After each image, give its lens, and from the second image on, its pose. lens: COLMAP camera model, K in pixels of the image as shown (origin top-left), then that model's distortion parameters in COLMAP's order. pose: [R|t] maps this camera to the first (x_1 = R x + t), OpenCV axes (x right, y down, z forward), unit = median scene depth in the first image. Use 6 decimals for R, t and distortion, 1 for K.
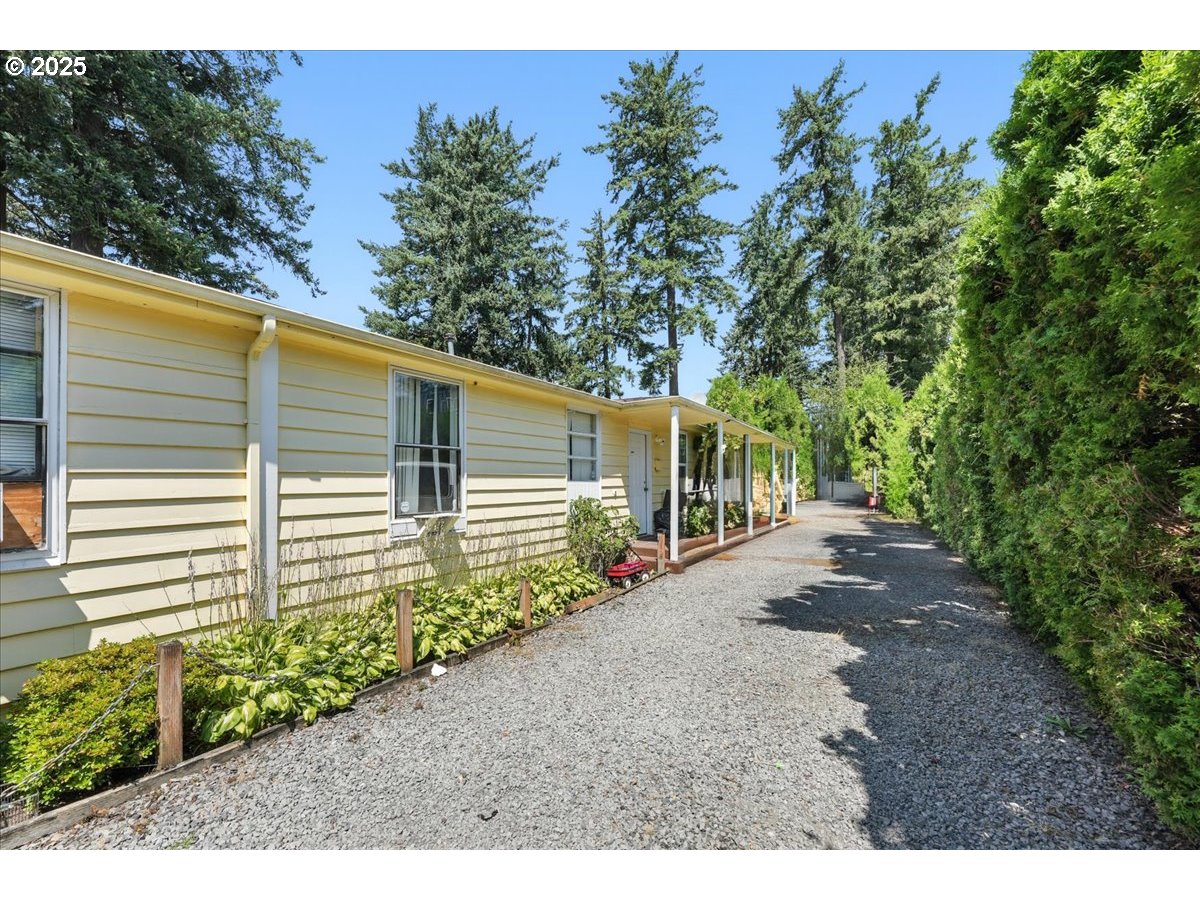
lens RADIAL K [[482.2, 0, 599.6], [0, 482.2, 480.2], [0, 0, 1]] dist [-0.000674, -0.000058]
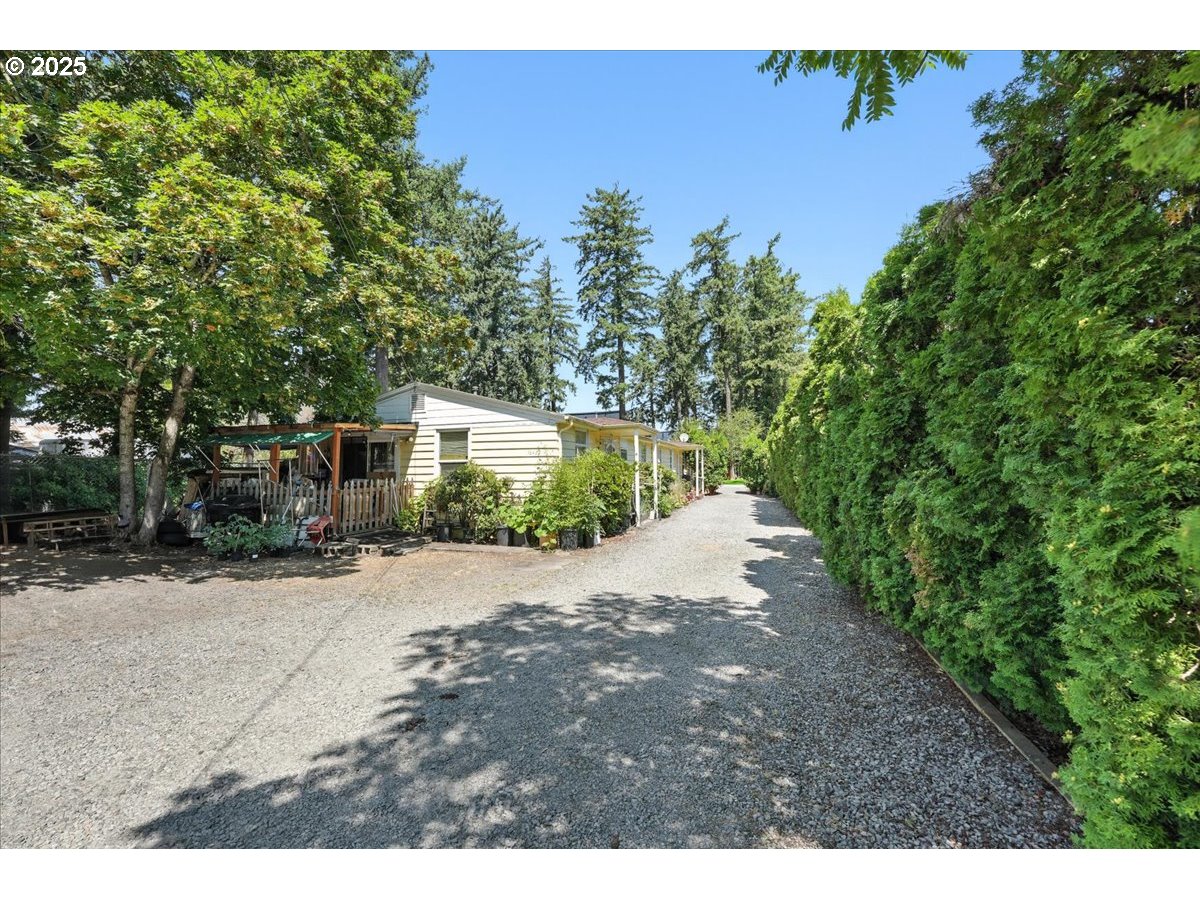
lens RADIAL K [[482.1, 0, 600.0], [0, 482.1, 445.1], [0, 0, 1]] dist [-0.000917, -0.000095]
pose [[0.973811, 0.014715, 0.226884, -0.257530], [-0.003819, 0.998821, -0.048385, -0.004900], [-0.227329, 0.046252, 0.972719, -0.424844]]
